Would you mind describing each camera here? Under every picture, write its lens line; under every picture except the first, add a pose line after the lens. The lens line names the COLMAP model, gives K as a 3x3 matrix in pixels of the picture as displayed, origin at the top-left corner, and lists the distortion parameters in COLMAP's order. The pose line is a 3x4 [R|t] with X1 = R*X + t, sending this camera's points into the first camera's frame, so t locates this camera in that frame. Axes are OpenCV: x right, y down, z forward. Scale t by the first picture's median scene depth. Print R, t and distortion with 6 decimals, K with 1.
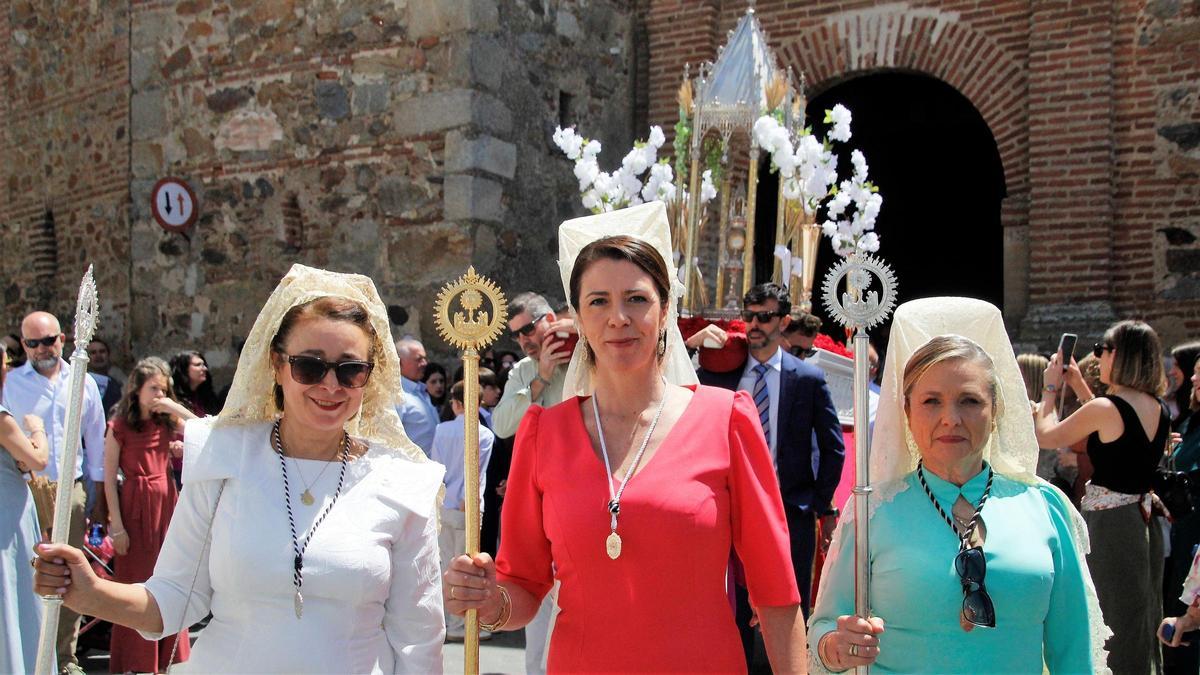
lens RADIAL K [[4525.5, 0, 600.0], [0, 4525.5, 337.5], [0, 0, 1]] dist [0.975119, 0.654510]
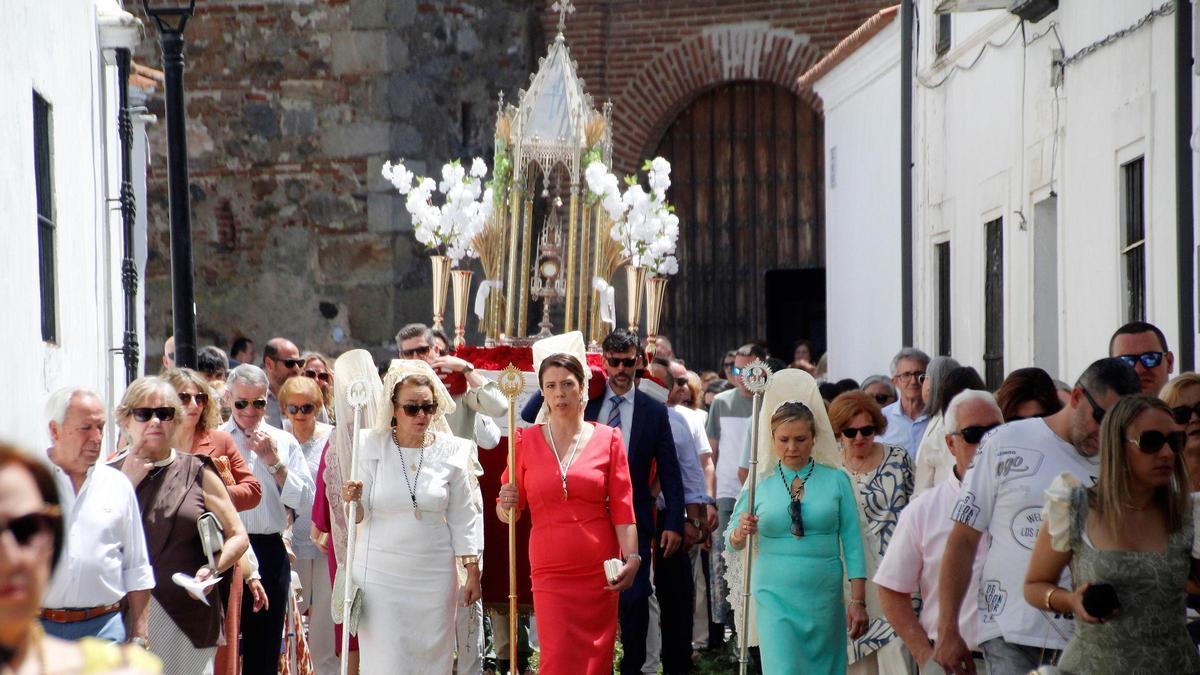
lens RADIAL K [[4525.5, 0, 600.0], [0, 4525.5, 337.5], [0, 0, 1]] dist [0.975119, 0.654510]
pose [[0.999668, -0.014824, 0.021075, 0.001055], [0.014725, 0.999880, 0.004822, -0.002066], [-0.021144, -0.004510, 0.999766, -0.160814]]
